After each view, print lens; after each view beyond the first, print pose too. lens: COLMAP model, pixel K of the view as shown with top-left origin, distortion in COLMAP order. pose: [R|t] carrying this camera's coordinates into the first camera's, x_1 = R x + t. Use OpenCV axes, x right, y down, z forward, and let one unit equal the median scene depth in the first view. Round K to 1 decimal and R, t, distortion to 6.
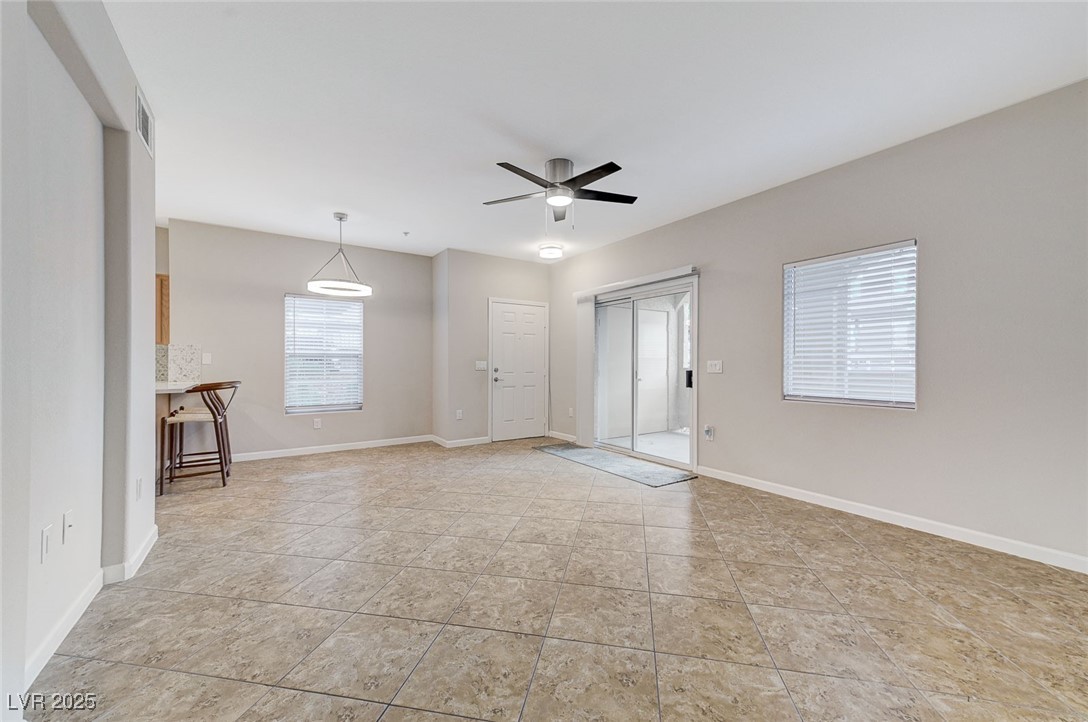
lens RADIAL K [[424.5, 0, 546.6], [0, 424.5, 362.8], [0, 0, 1]] dist [0.022165, 0.000425]
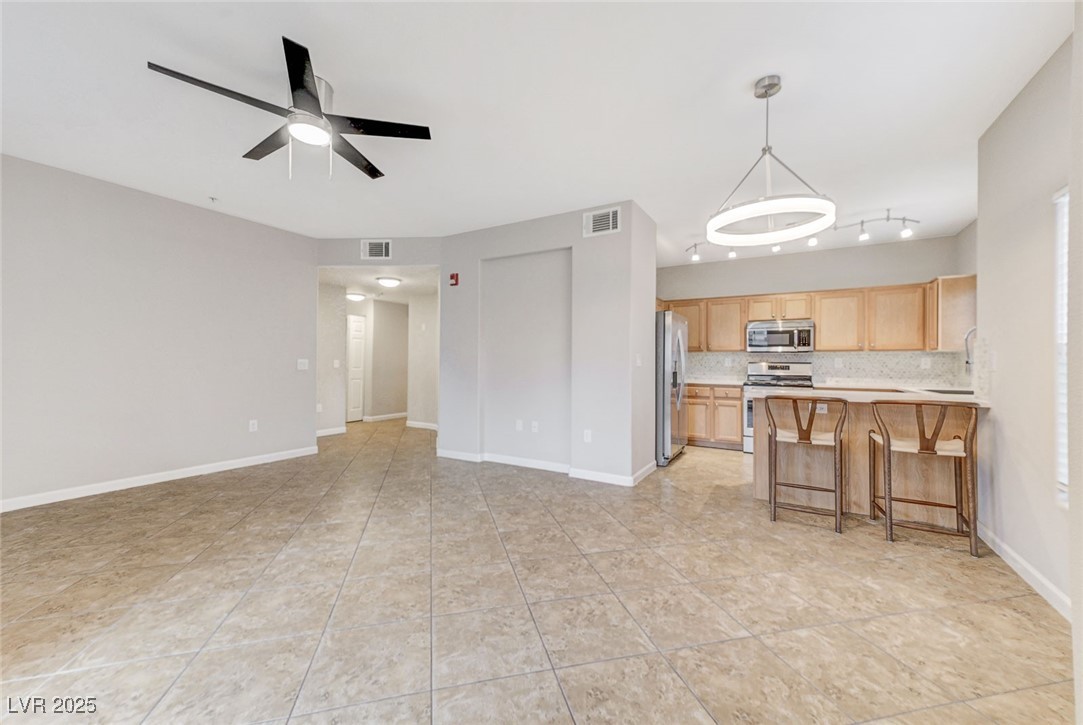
lens RADIAL K [[425.4, 0, 541.2], [0, 425.4, 361.5], [0, 0, 1]] dist [0.021232, 0.000575]
pose [[-0.901080, -0.009452, -0.433551, -0.012469], [-0.007708, 0.999954, -0.005781, -0.001631], [0.433585, -0.001867, -0.901111, 1.833620]]
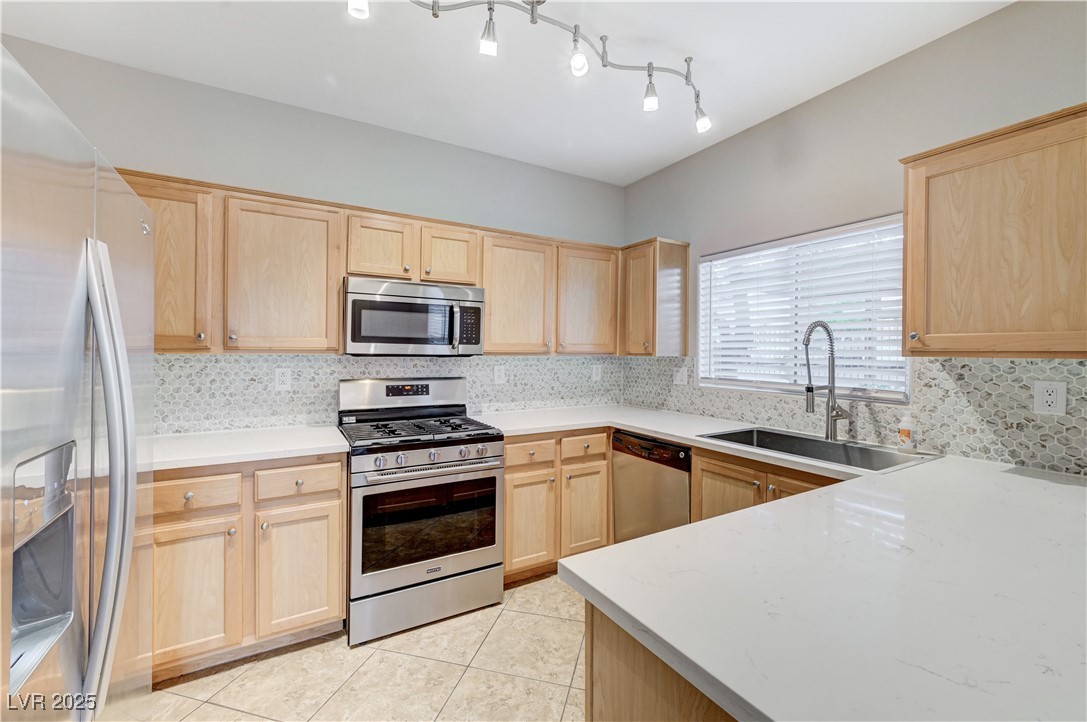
lens RADIAL K [[451.3, 0, 542.8], [0, 451.3, 352.7], [0, 0, 1]] dist [-0.002449, -0.000304]
pose [[-0.073912, -0.004468, -0.997255, -0.866632], [-0.003262, 0.999986, -0.004238, -0.058934], [0.997259, 0.002940, -0.073925, 0.969397]]
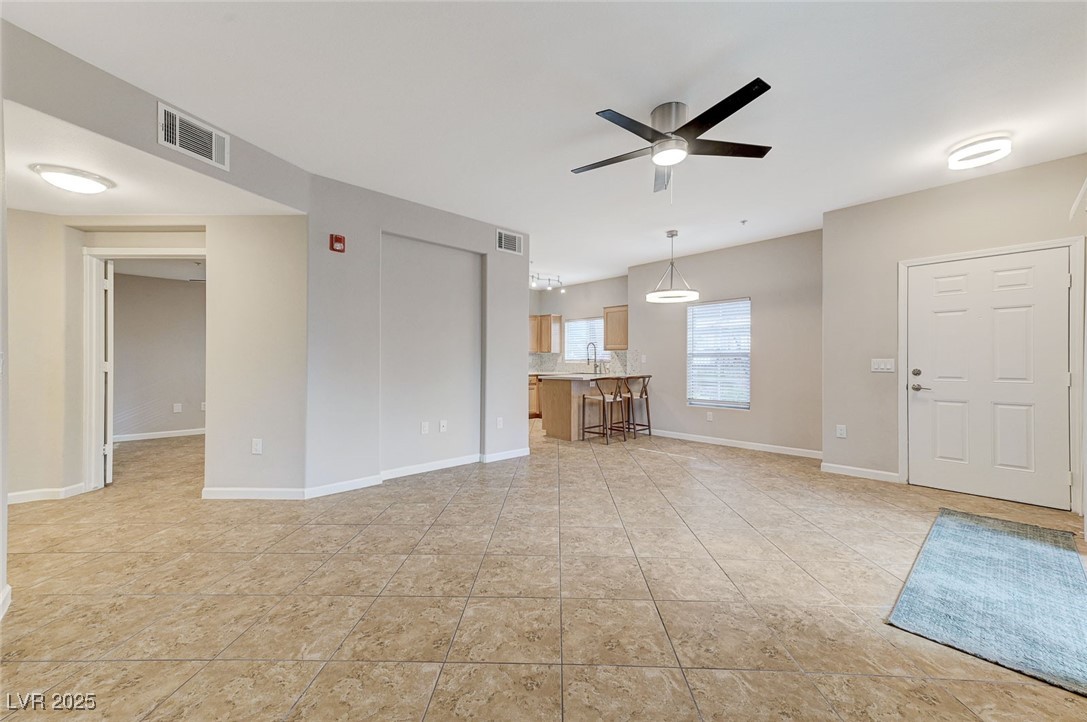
lens RADIAL K [[424.1, 0, 542.9], [0, 424.1, 356.6], [0, 0, 1]] dist [0.022165, 0.000425]
pose [[0.165436, -0.013755, -0.986125, 0.786316], [0.000336, 0.999903, -0.013891, 0.004538], [0.986220, 0.001967, 0.165425, 0.643294]]
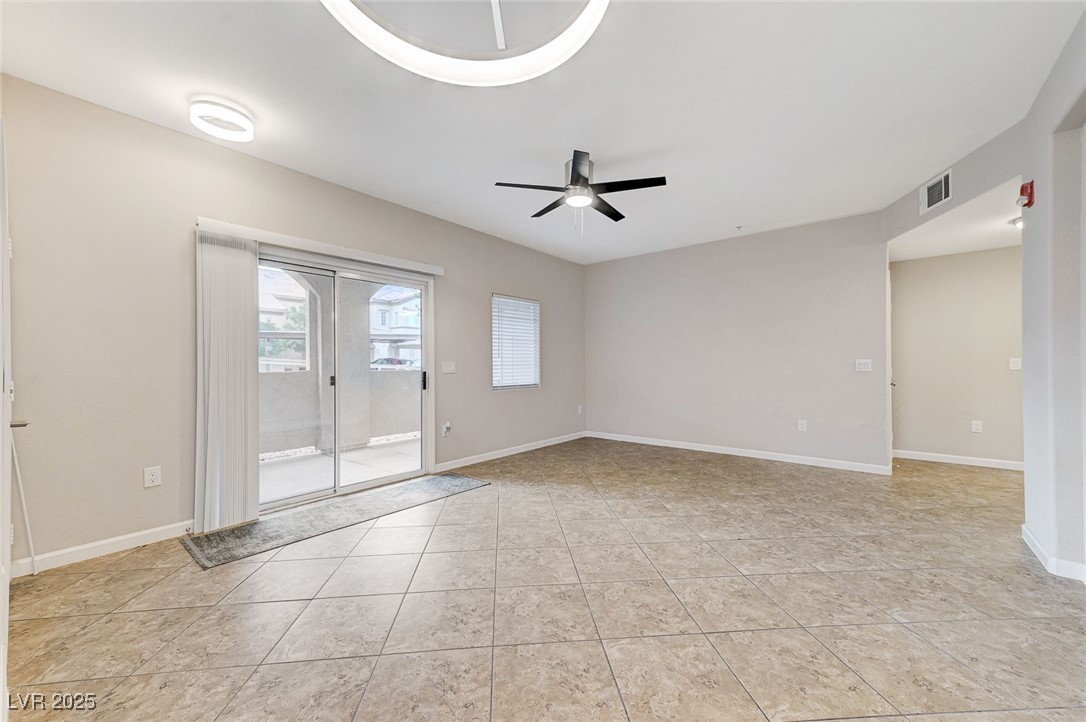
lens RADIAL K [[423.7, 0, 538.6], [0, 423.7, 361.4], [0, 0, 1]] dist [0.022165, 0.000425]
pose [[-0.278571, 0.008092, 0.960382, -0.915034], [0.003342, 0.999967, -0.007456, 0.002004], [-0.960410, 0.001133, -0.278588, 1.386483]]
